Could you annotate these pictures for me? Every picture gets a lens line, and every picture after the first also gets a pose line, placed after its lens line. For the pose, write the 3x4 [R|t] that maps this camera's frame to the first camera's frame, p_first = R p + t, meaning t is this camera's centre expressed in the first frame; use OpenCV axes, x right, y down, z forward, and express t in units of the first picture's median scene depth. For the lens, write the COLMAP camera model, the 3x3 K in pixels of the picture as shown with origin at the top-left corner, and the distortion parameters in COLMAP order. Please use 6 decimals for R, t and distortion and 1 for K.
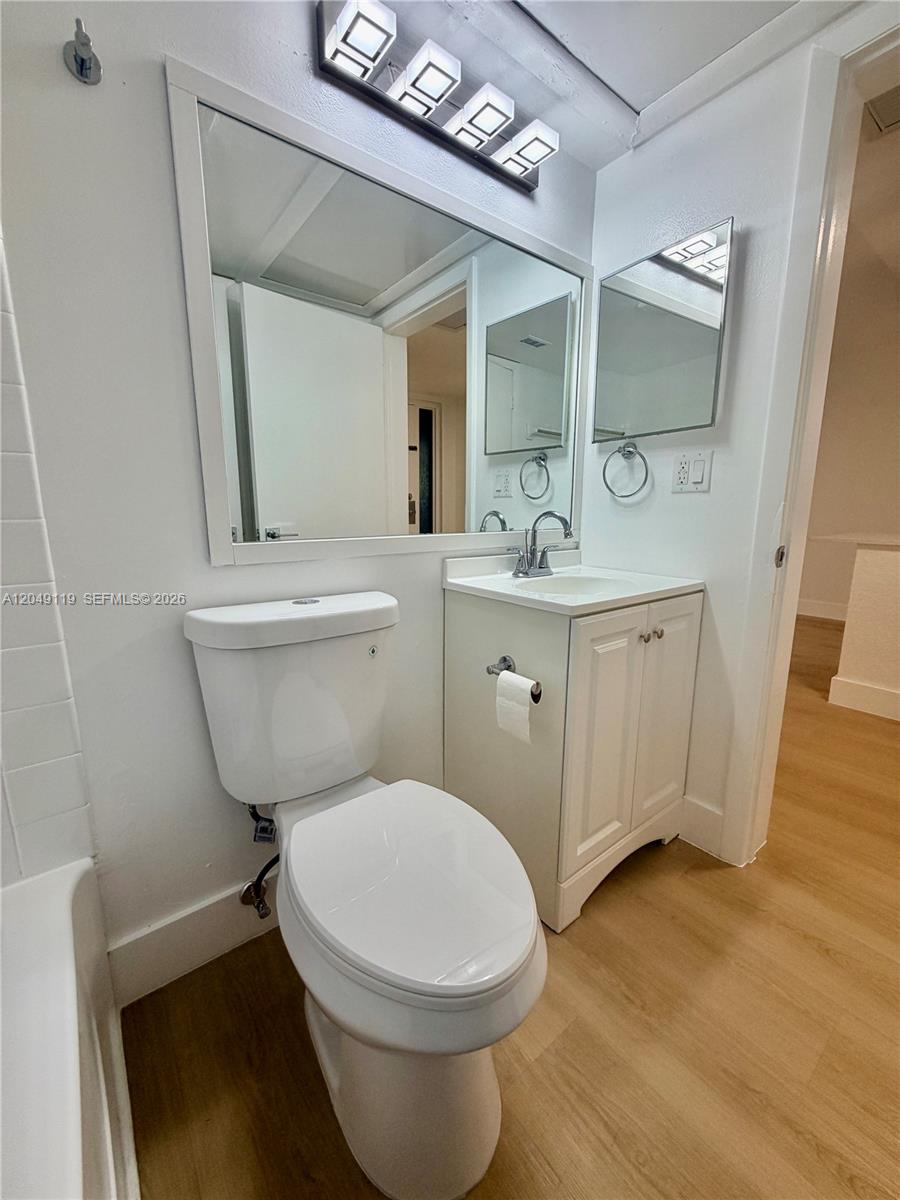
lens RADIAL K [[482.6, 0, 449.6], [0, 482.6, 598.1], [0, 0, 1]] dist [-0.000310, -0.000157]
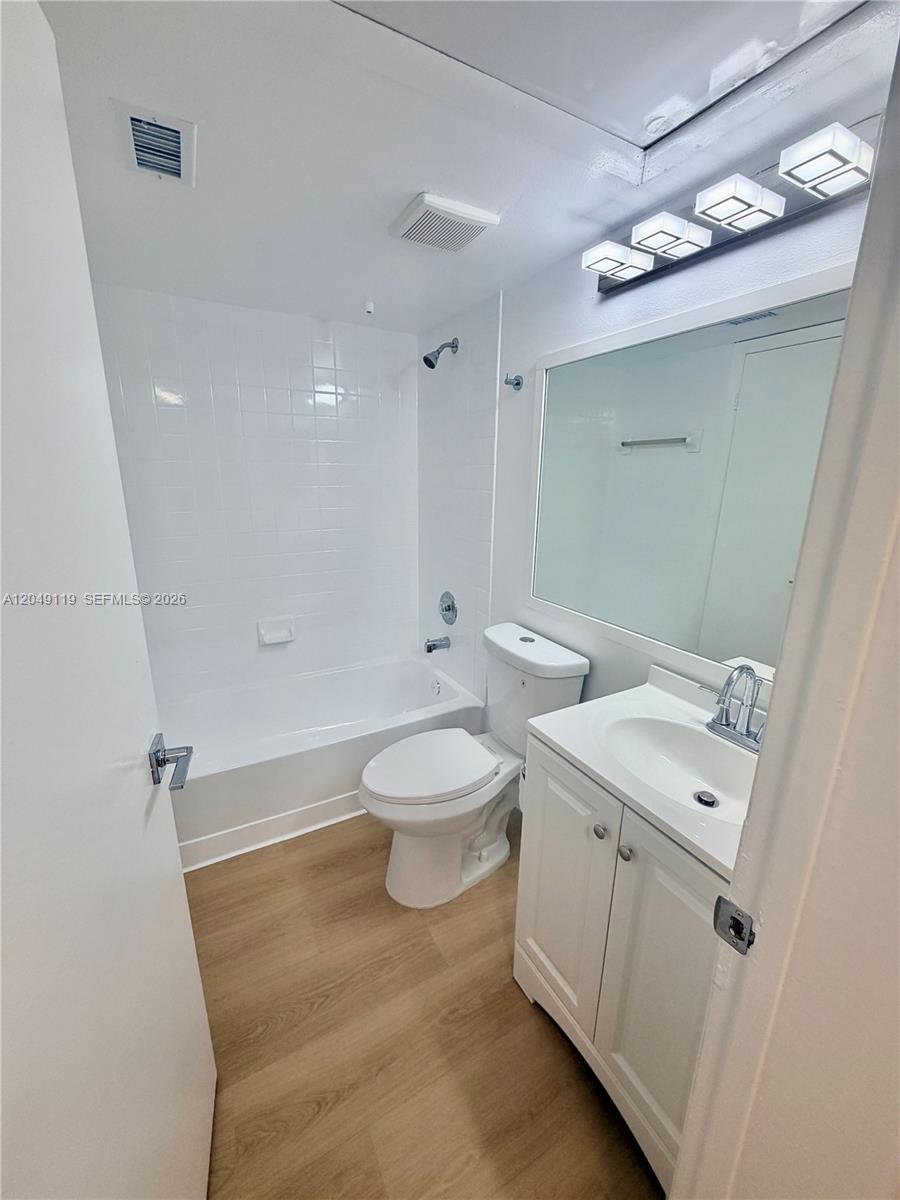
lens RADIAL K [[482.6, 0, 453.5], [0, 482.6, 602.0], [0, 0, 1]] dist [-0.000310, -0.000157]
pose [[-0.150526, 0.260593, -0.953642, 1.313858], [-0.191215, 0.938743, 0.286704, -0.551249], [0.969937, 0.225507, -0.091475, 0.876424]]
